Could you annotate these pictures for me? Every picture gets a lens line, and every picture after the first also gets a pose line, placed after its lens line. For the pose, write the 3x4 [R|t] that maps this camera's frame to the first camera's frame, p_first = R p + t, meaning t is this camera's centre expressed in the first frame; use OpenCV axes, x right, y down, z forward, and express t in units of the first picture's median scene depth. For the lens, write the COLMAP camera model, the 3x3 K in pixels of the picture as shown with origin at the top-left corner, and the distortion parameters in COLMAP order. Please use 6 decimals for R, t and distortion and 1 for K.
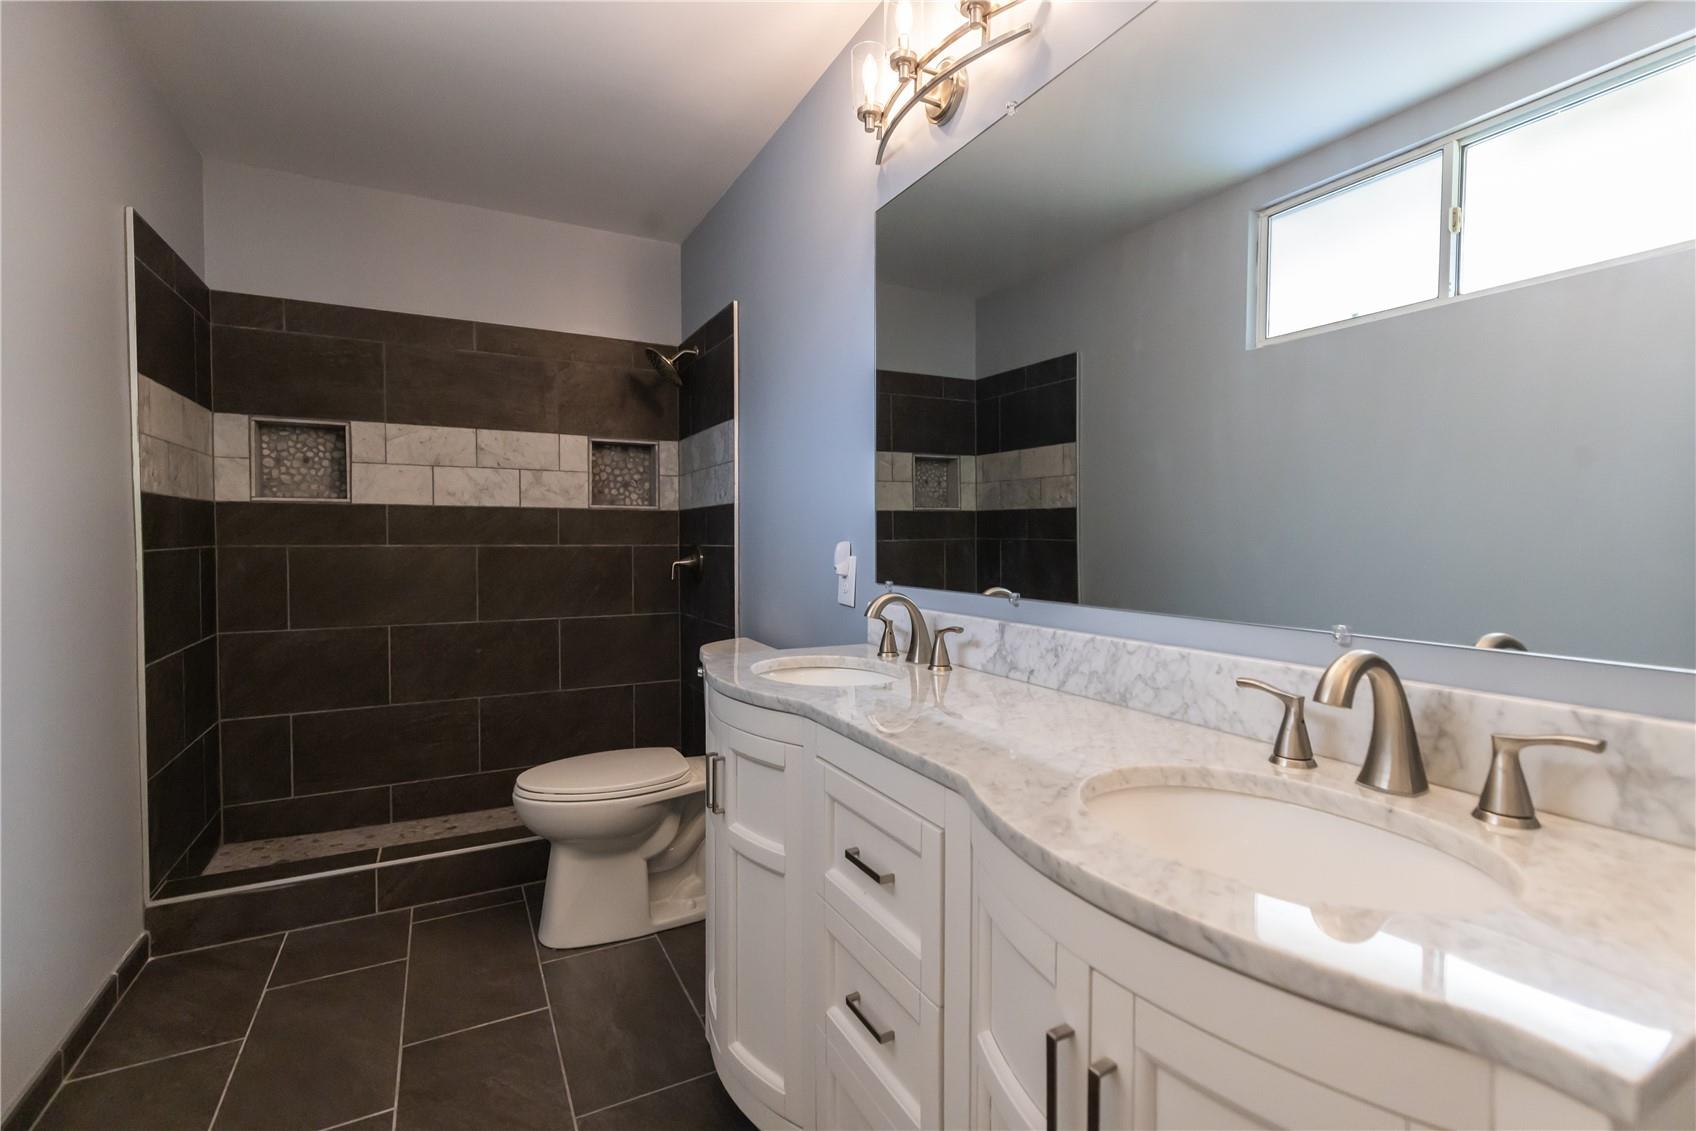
lens RADIAL K [[769.0, 0, 859.3], [0, 769.0, 557.1], [0, 0, 1]] dist [0.009617, -0.001140]
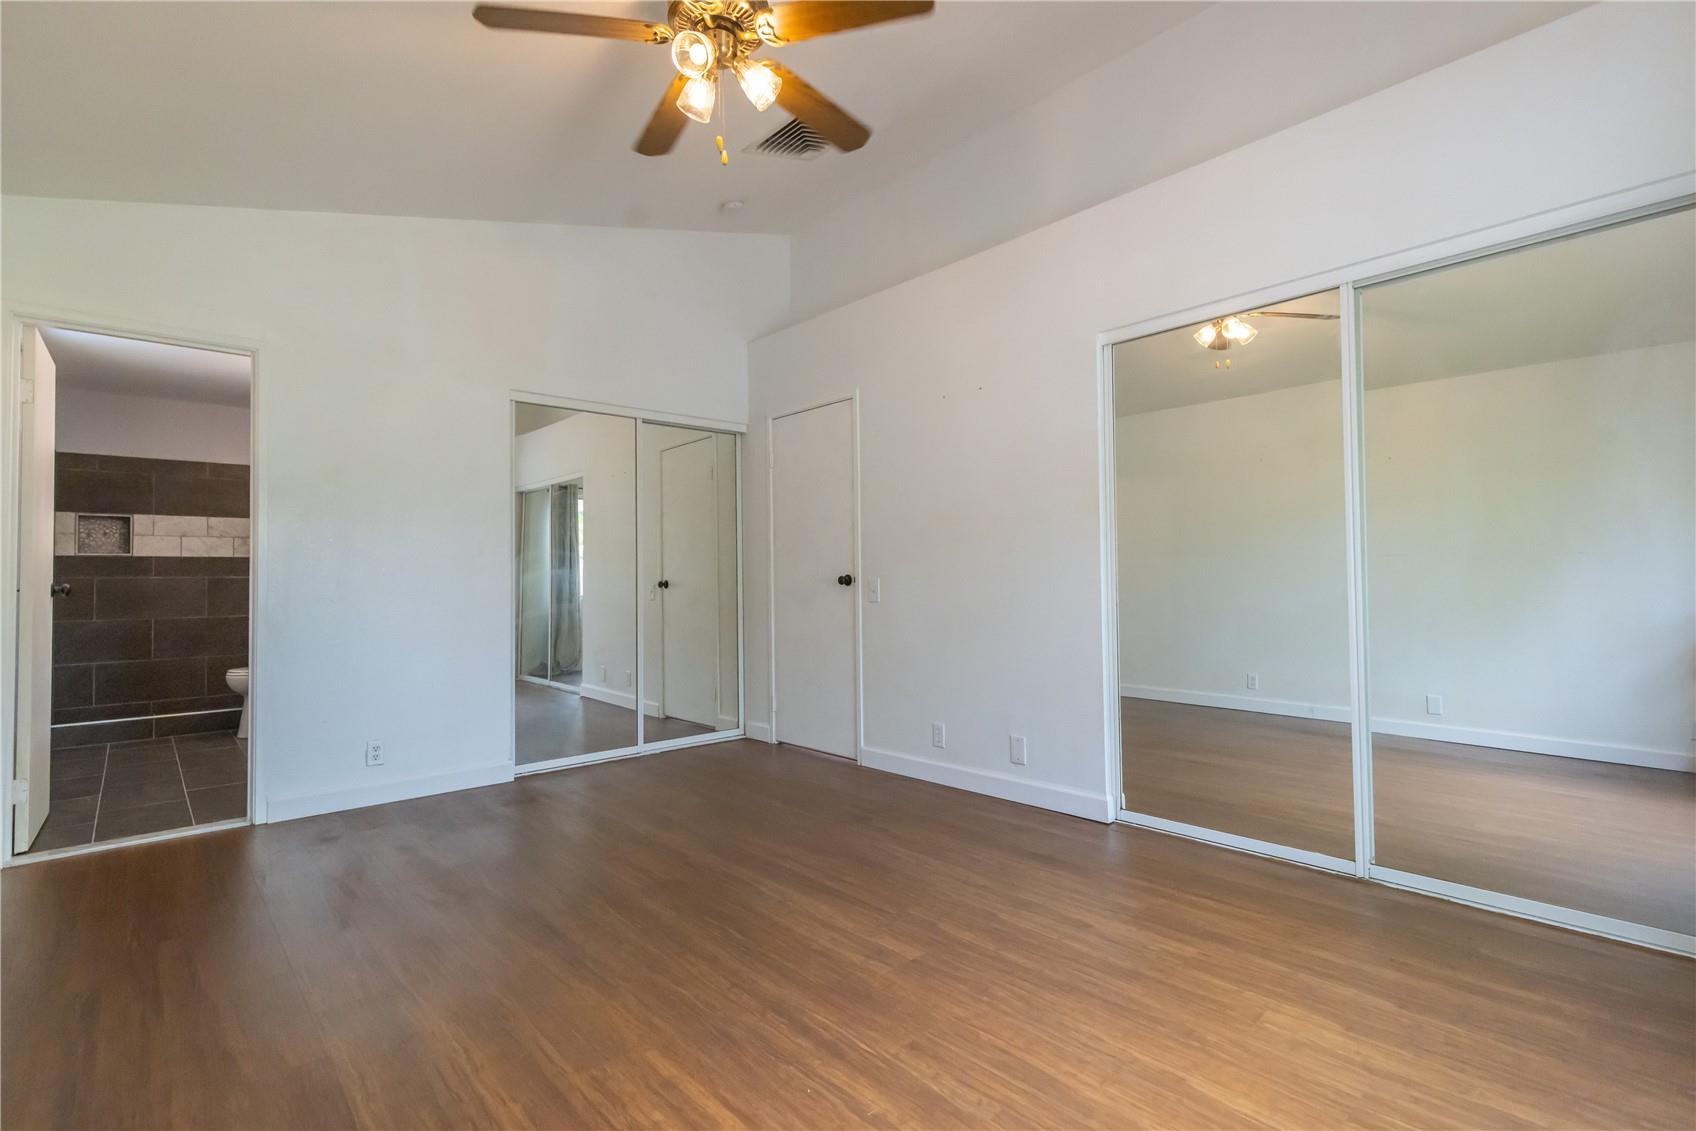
lens RADIAL K [[769.0, 0, 846.5], [0, 769.0, 562.0], [0, 0, 1]] dist [0.009617, -0.001140]
pose [[0.968301, -0.007241, 0.249682, 0.658005], [0.018931, 0.998832, -0.044448, 0.073141], [-0.249069, 0.047766, 0.967307, -1.468003]]
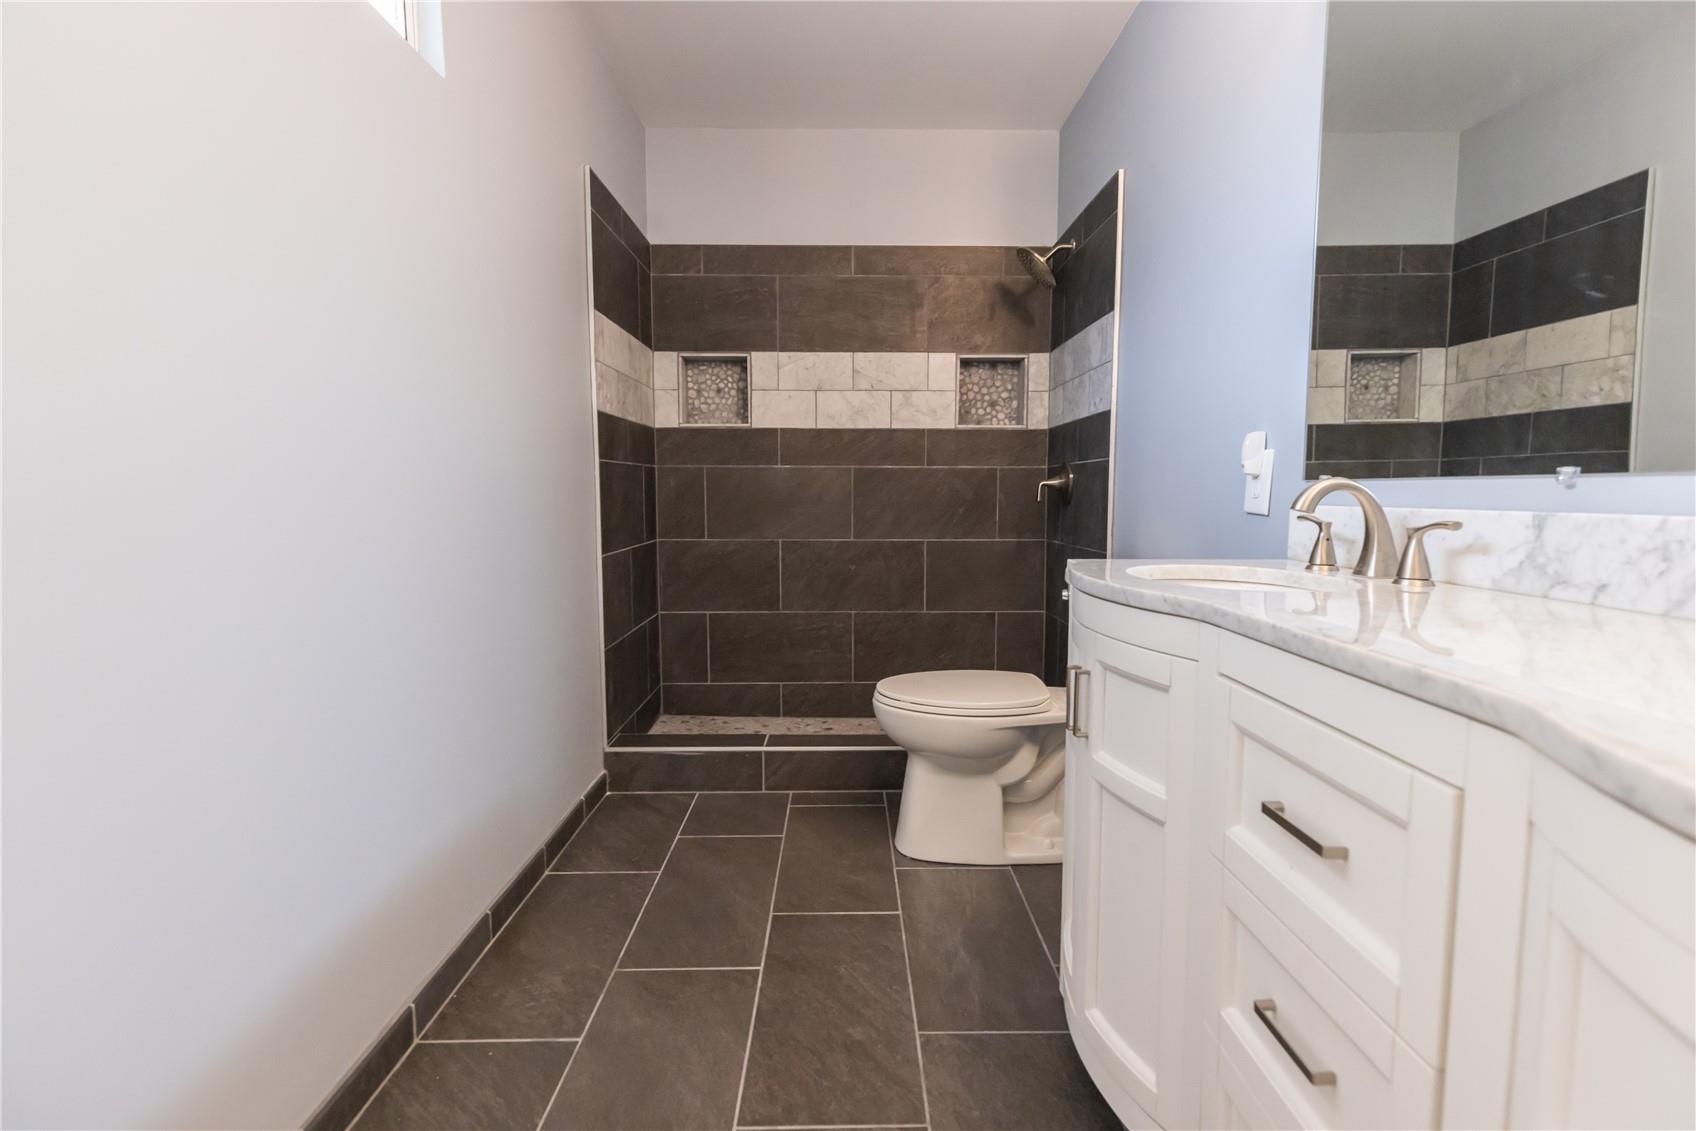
lens RADIAL K [[769.0, 0, 860.4], [0, 769.0, 559.2], [0, 0, 1]] dist [0.009617, -0.001140]
pose [[0.890994, 0.040418, -0.452213, -0.014236], [-0.011216, 0.997685, 0.067073, 0.046104], [0.453877, -0.054689, 0.889385, 0.086684]]
